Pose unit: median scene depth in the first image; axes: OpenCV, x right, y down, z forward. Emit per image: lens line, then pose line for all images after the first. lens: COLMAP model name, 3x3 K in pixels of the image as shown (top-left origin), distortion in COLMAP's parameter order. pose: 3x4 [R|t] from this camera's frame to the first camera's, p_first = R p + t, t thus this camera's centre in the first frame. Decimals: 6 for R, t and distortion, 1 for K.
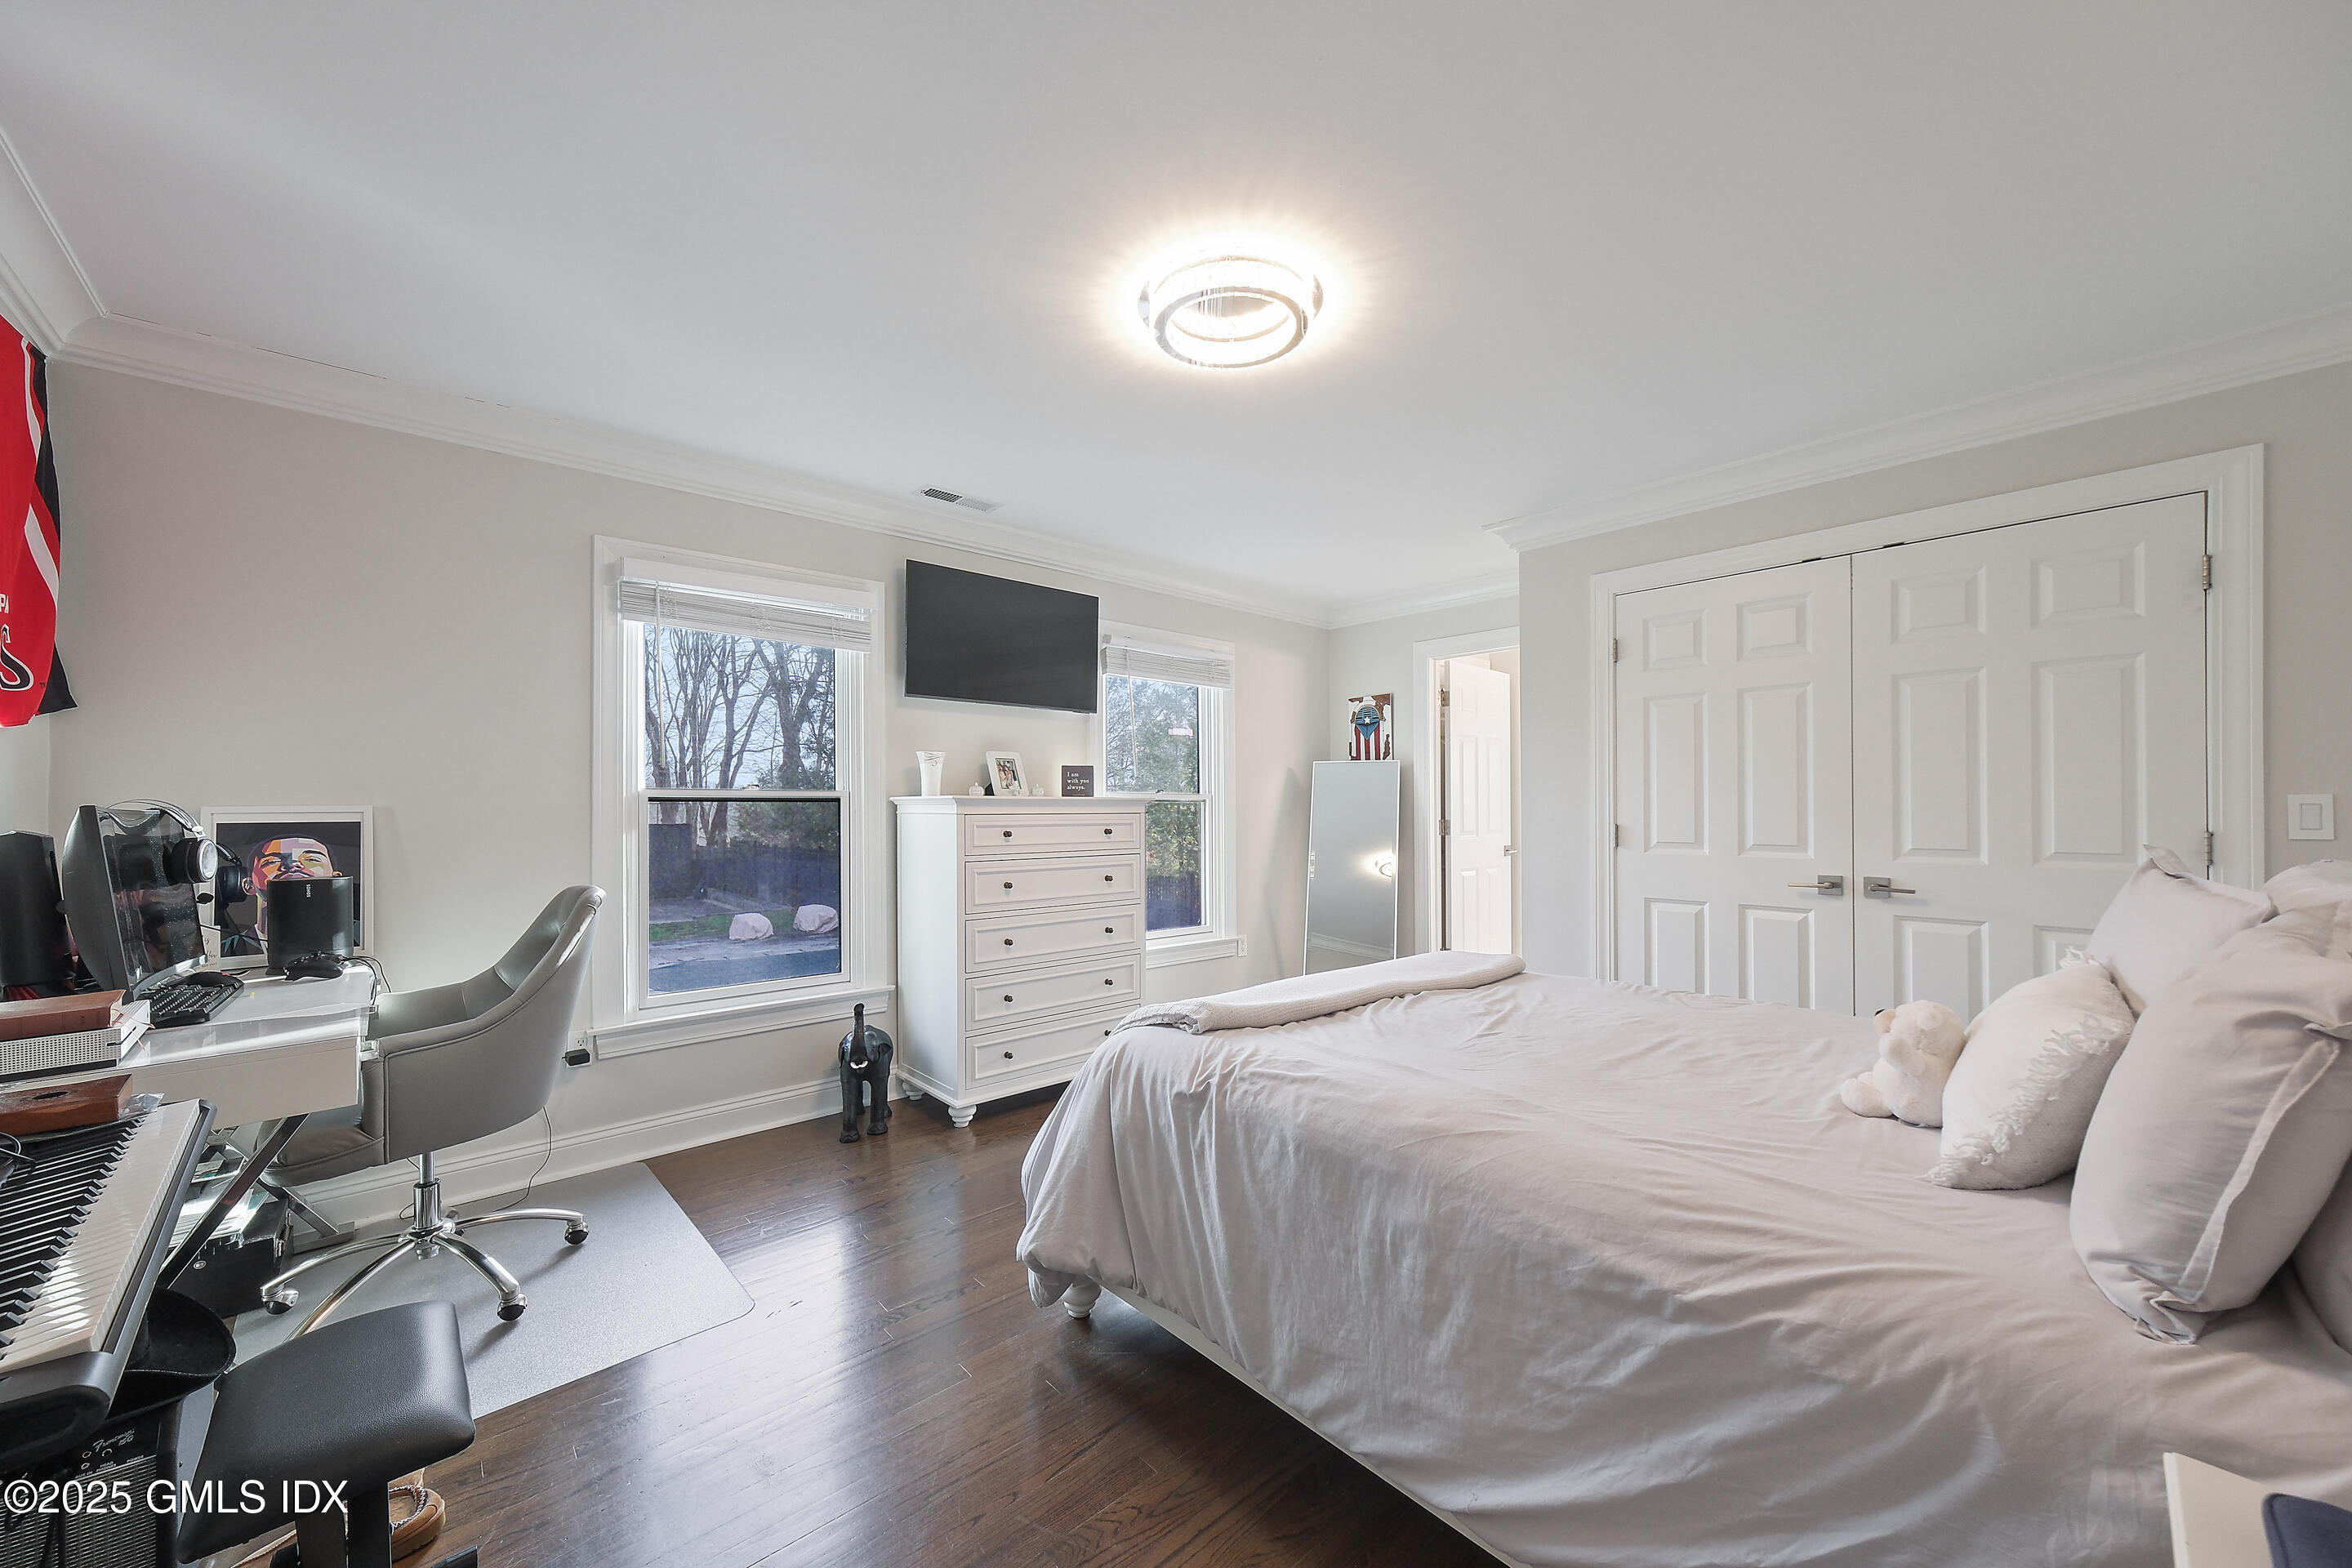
lens RADIAL K [[884.3, 0, 1176.0], [0, 884.3, 784.0], [0, 0, 1]] dist [-0.000584, -0.000068]
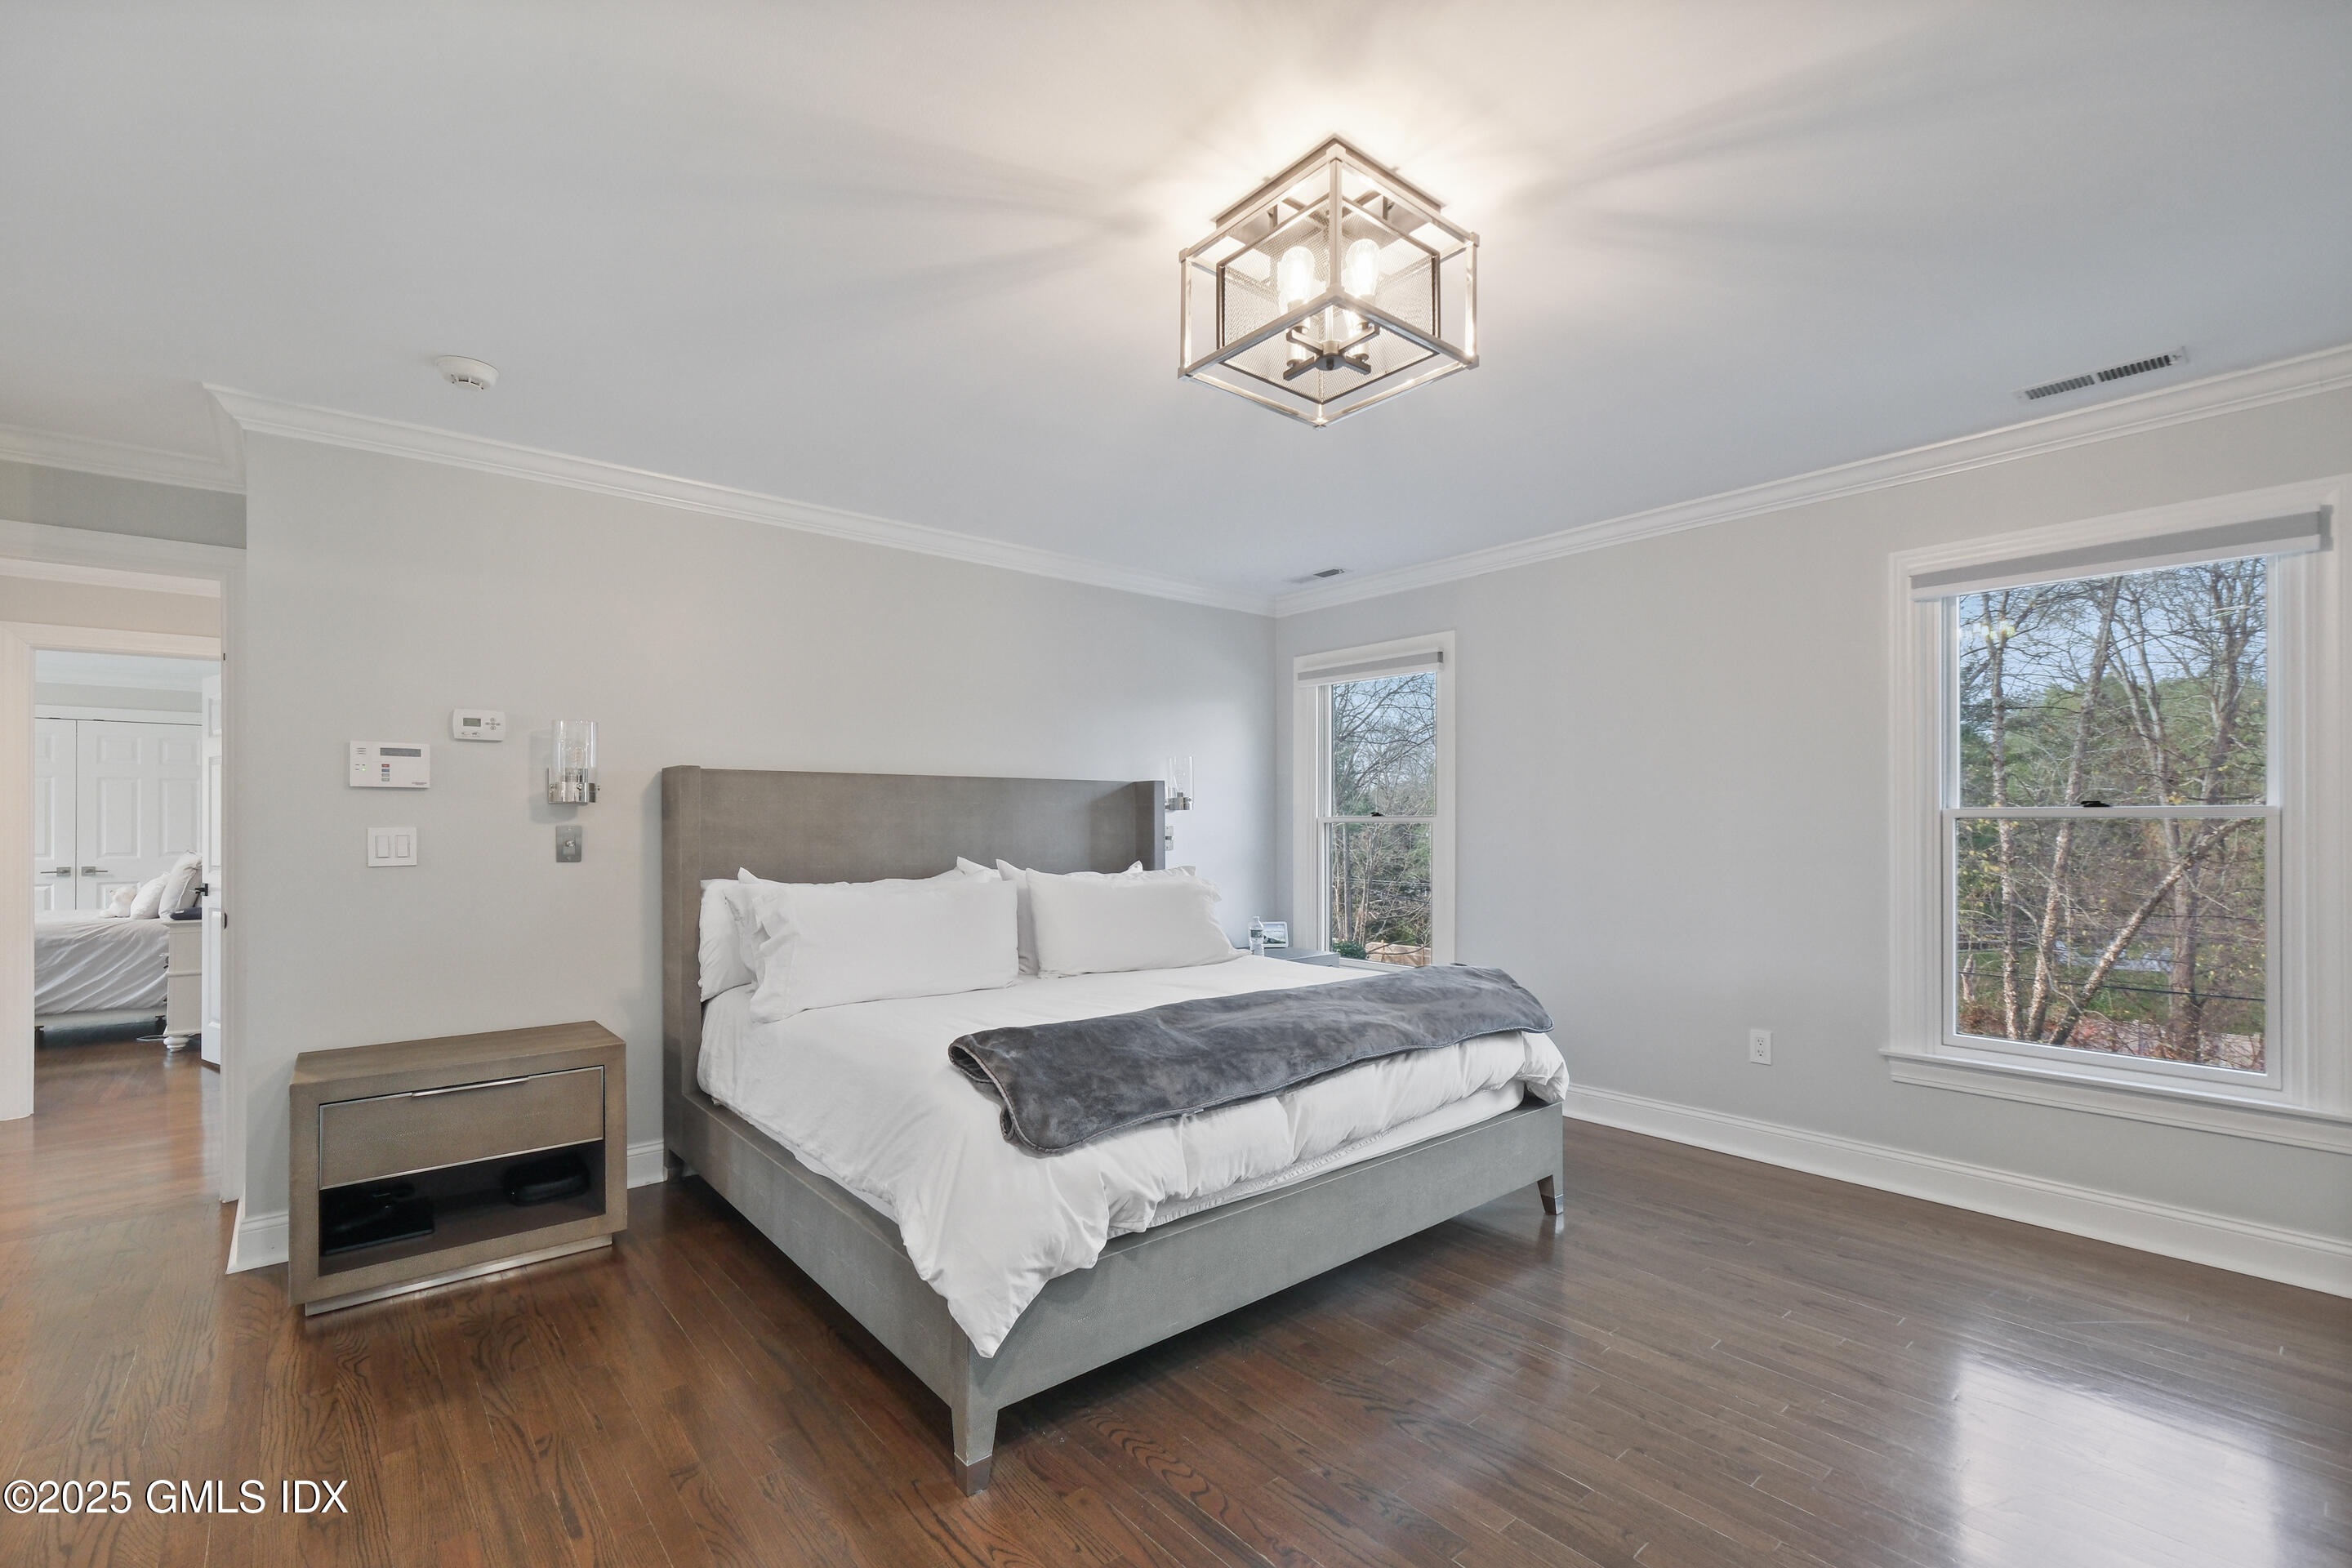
lens RADIAL K [[1014.5, 0, 1180.1], [0, 1014.5, 820.2], [0, 0, 1]] dist [0.000224, -0.000002]
pose [[0.024452, 0.001806, 0.999699, -1.751647], [-0.005307, 0.999985, -0.001677, -0.022874], [-0.999687, -0.005265, 0.024461, -1.873482]]
